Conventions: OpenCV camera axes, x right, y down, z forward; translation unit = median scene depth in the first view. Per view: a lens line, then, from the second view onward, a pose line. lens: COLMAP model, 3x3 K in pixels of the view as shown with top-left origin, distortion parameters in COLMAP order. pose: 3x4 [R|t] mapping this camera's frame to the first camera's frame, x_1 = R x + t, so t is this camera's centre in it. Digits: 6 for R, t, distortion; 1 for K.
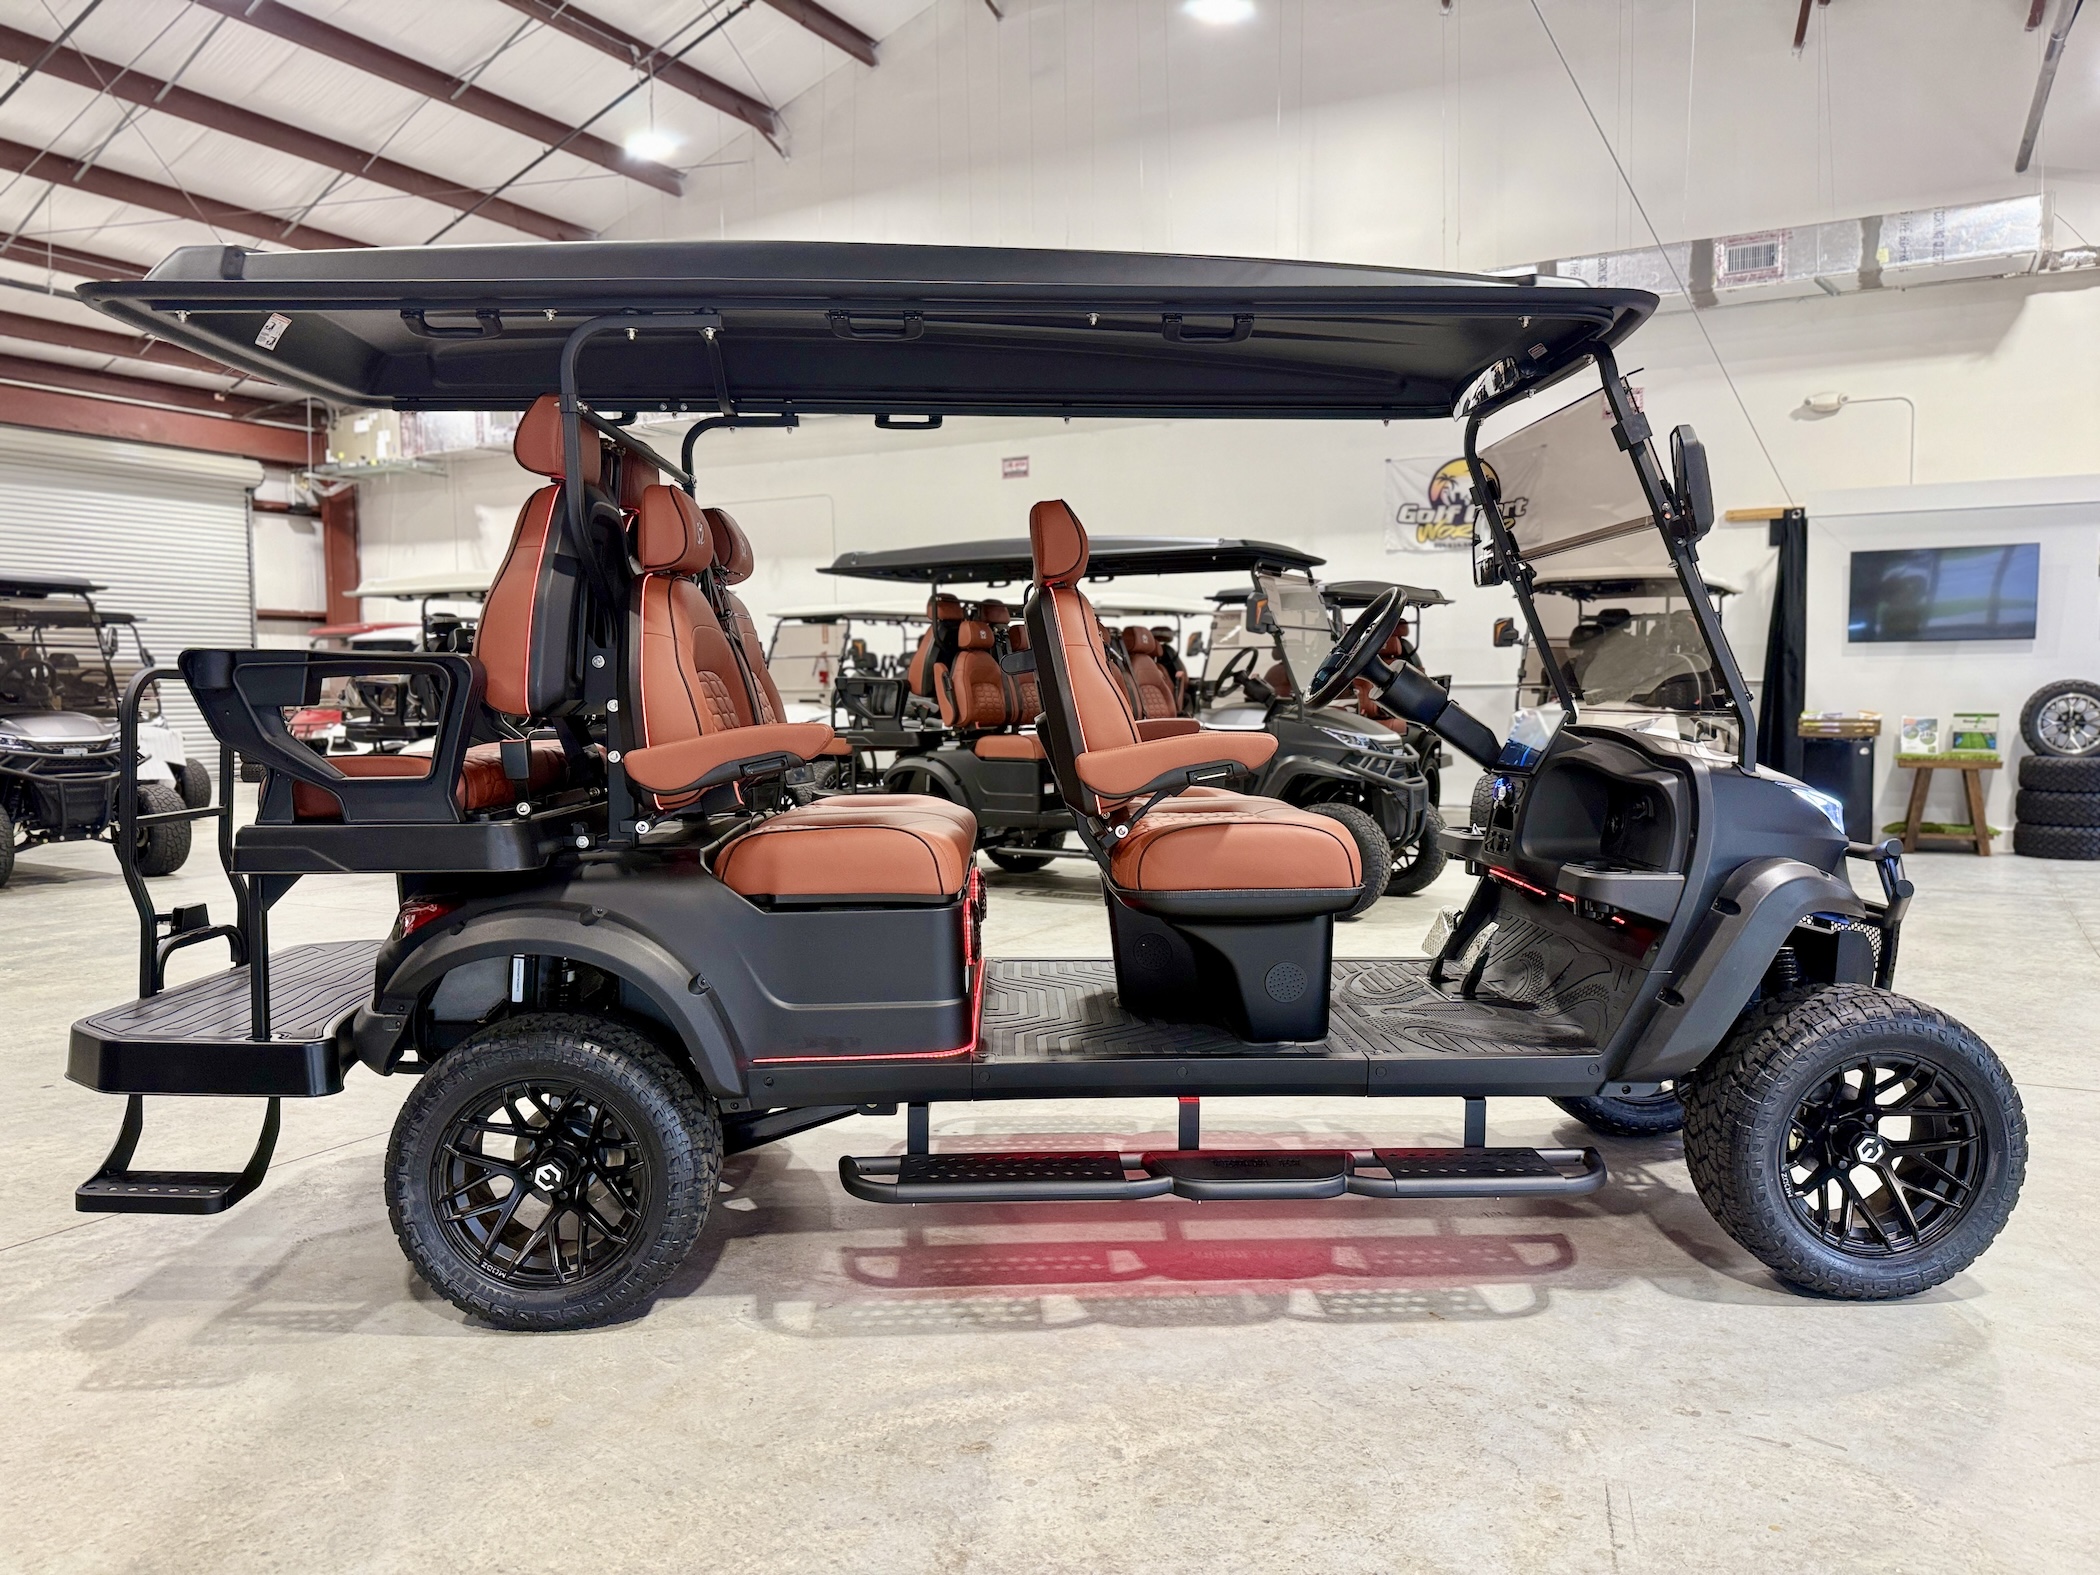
lens RADIAL K [[1443.6, 0, 1046.9], [0, 1443.6, 773.1], [0, 0, 1]] dist [0.024166, -0.031994]
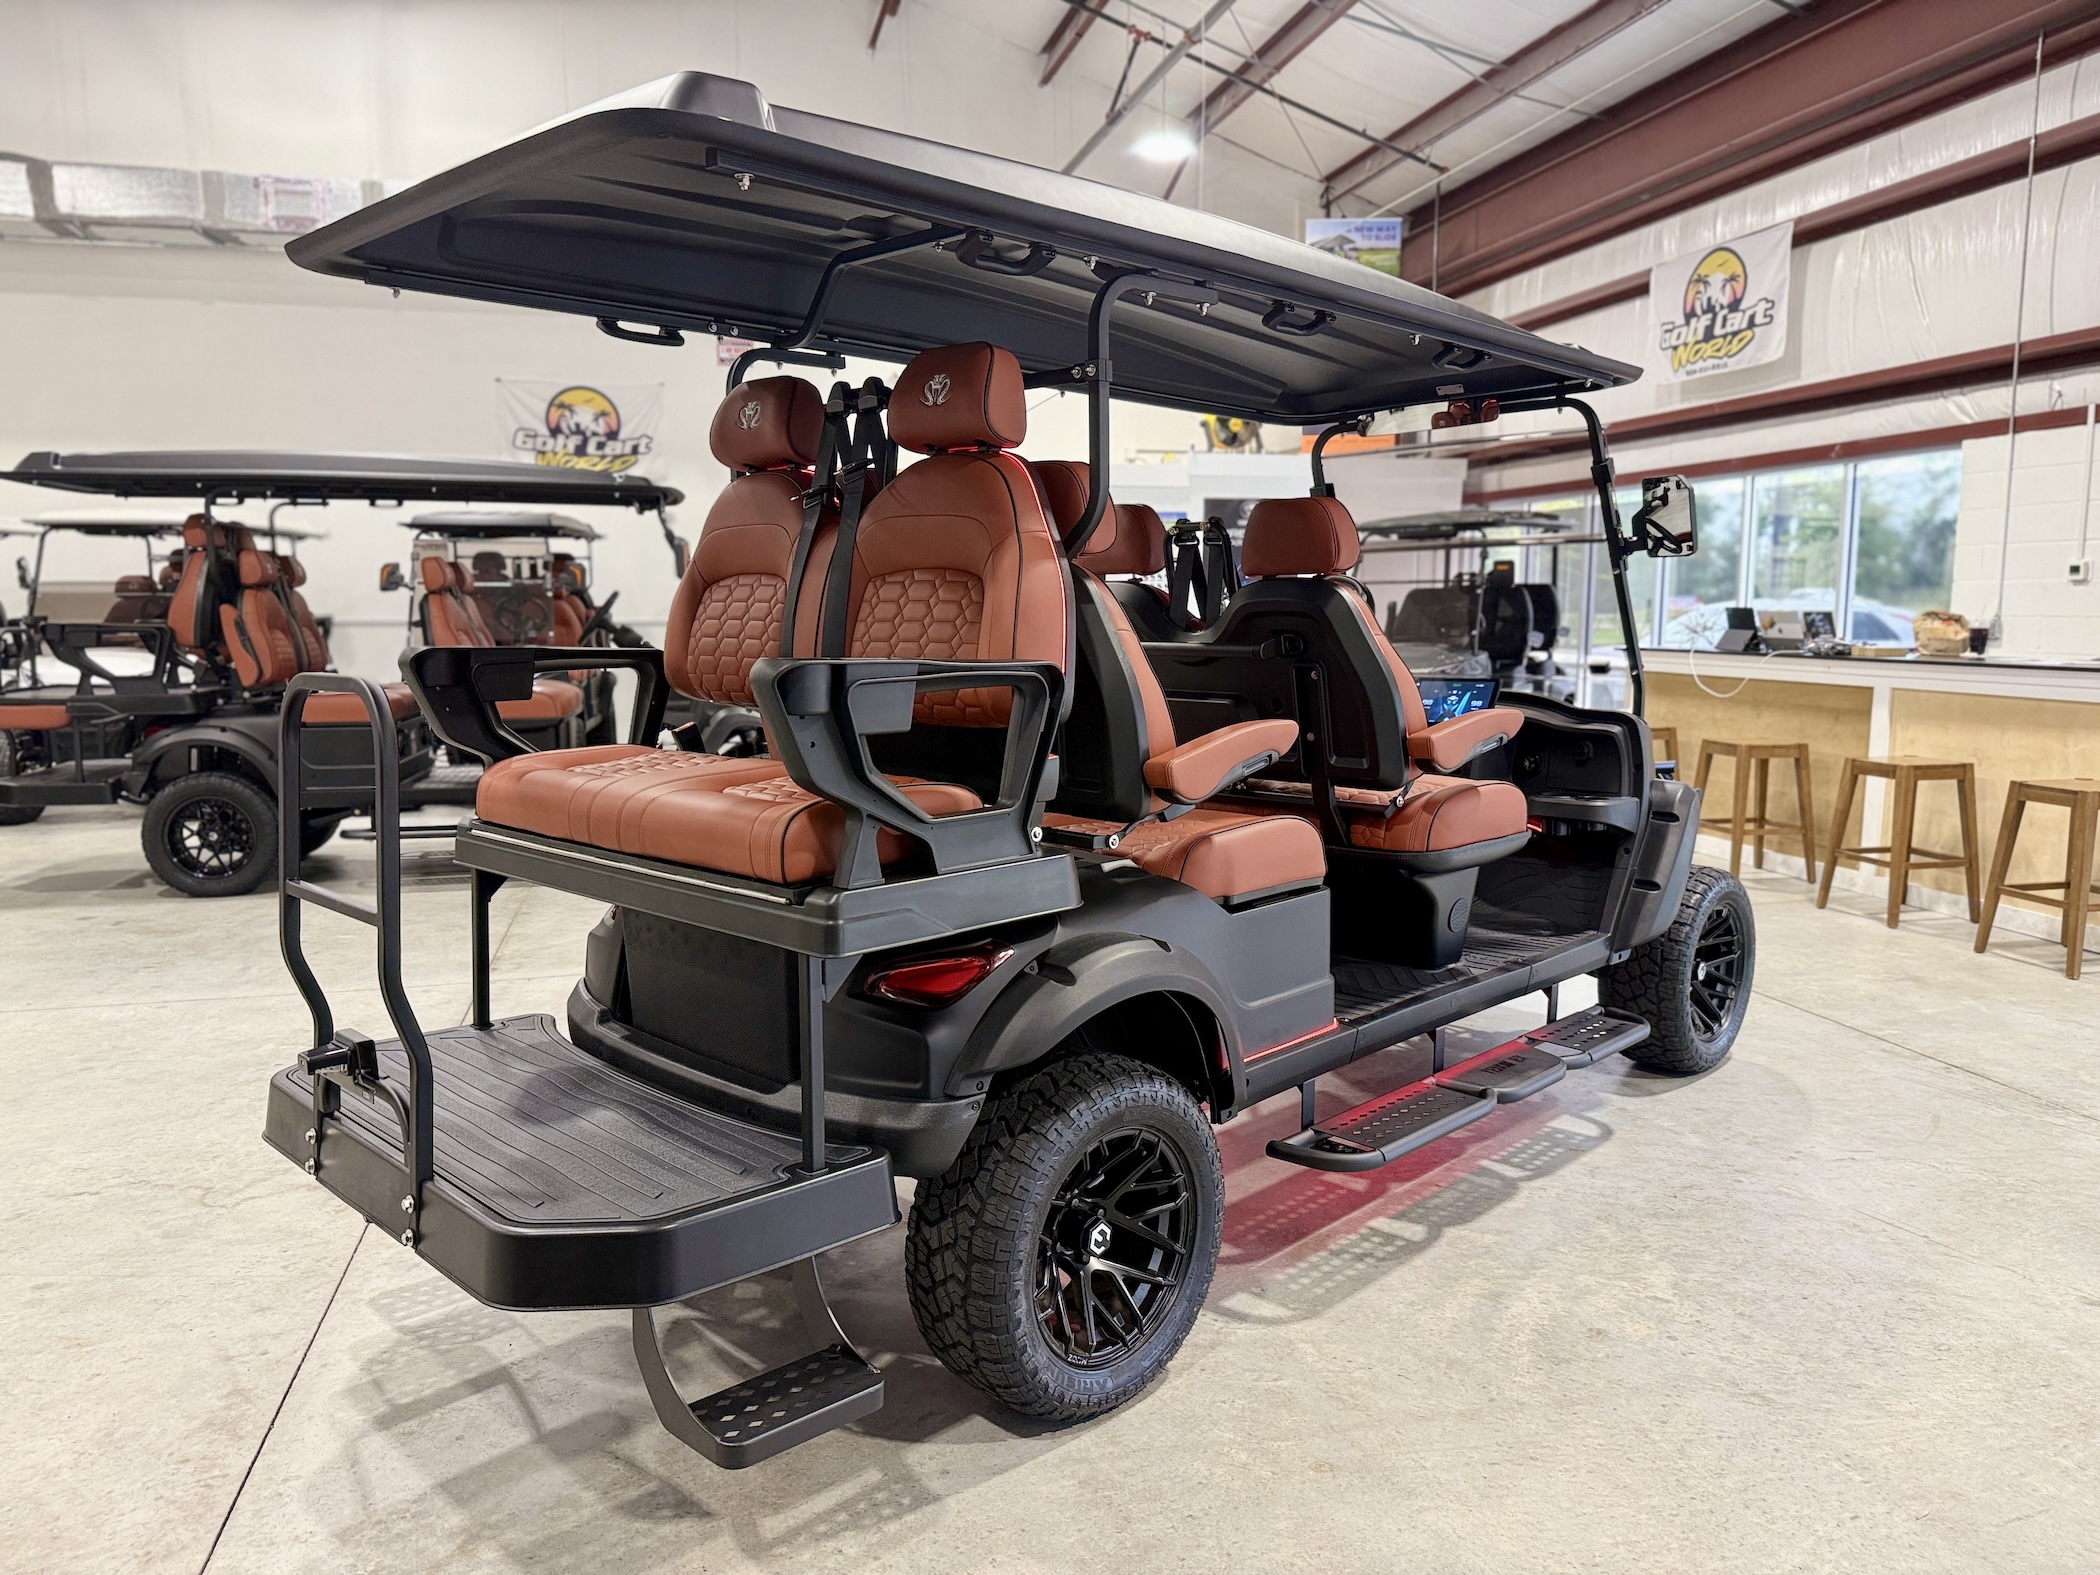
lens RADIAL K [[1443.6, 0, 1046.9], [0, 1443.6, 773.1], [0, 0, 1]] dist [0.024166, -0.031994]
pose [[0.733025, -0.069946, 0.676596, -0.601195], [0.034127, 0.997228, 0.066119, -0.044234], [-0.679345, -0.025377, 0.733380, 0.235514]]
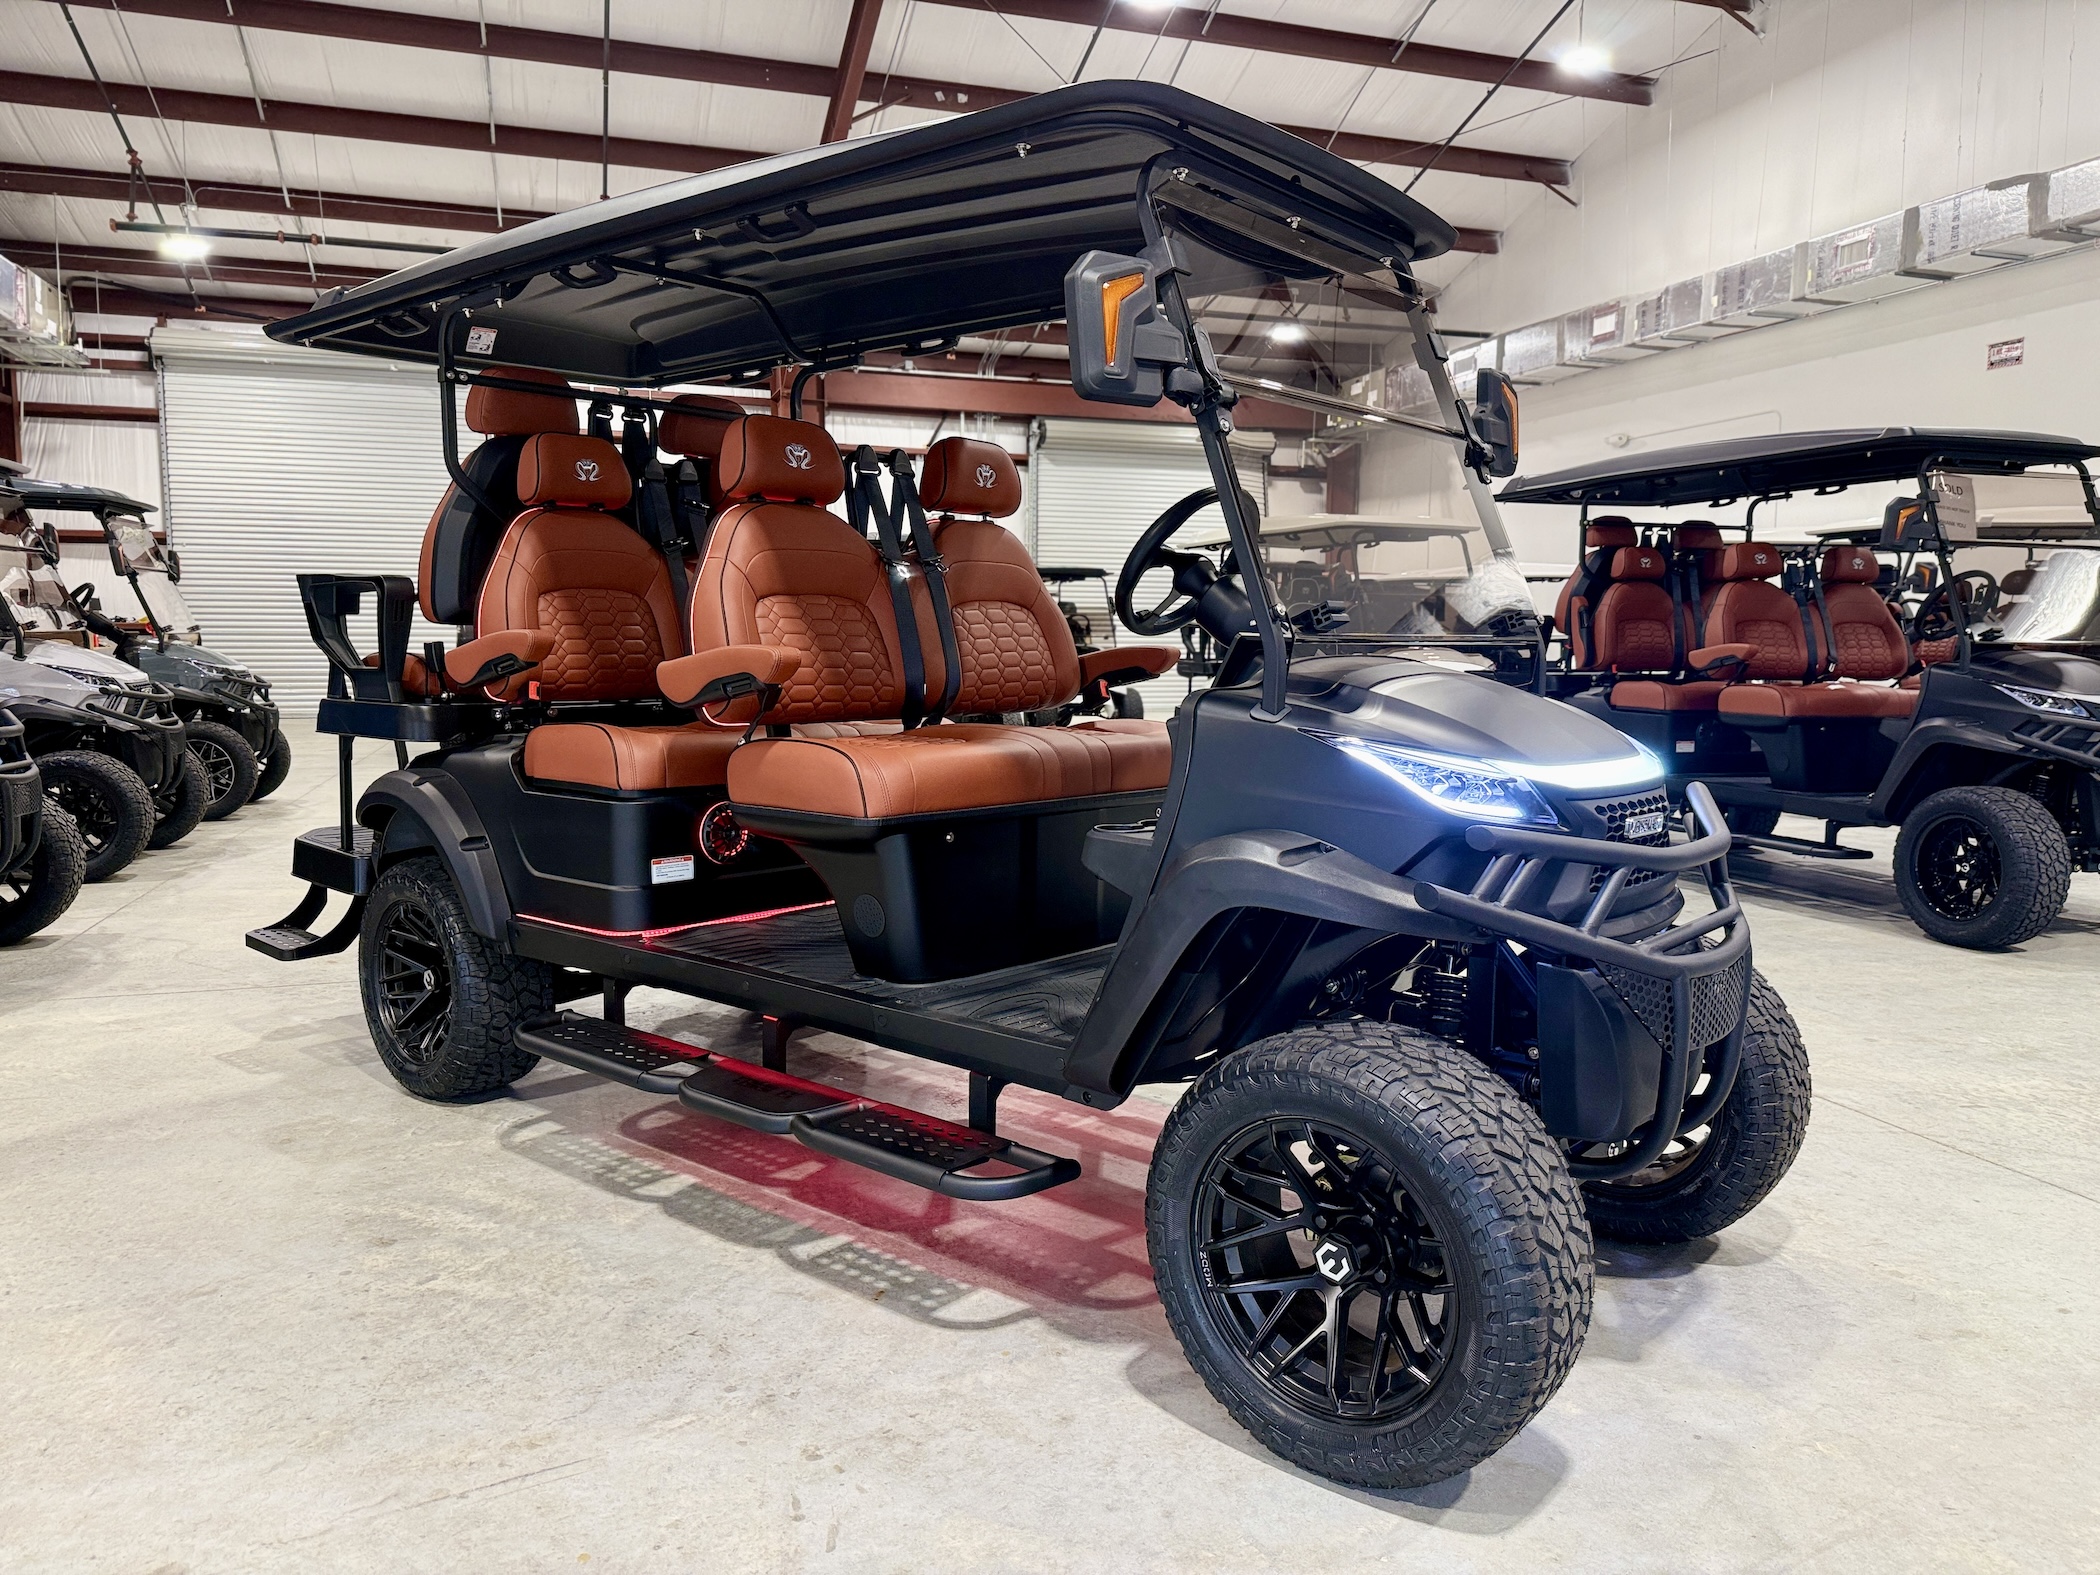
lens RADIAL K [[1431.2, 0, 1050.0], [0, 1431.2, 787.5], [0, 0, 1]] dist [0.026775, -0.041713]
pose [[0.744478, 0.075824, -0.663327, 0.580817], [-0.045022, 0.996970, 0.063433, -0.001896], [0.666127, -0.017360, 0.745636, 0.259022]]
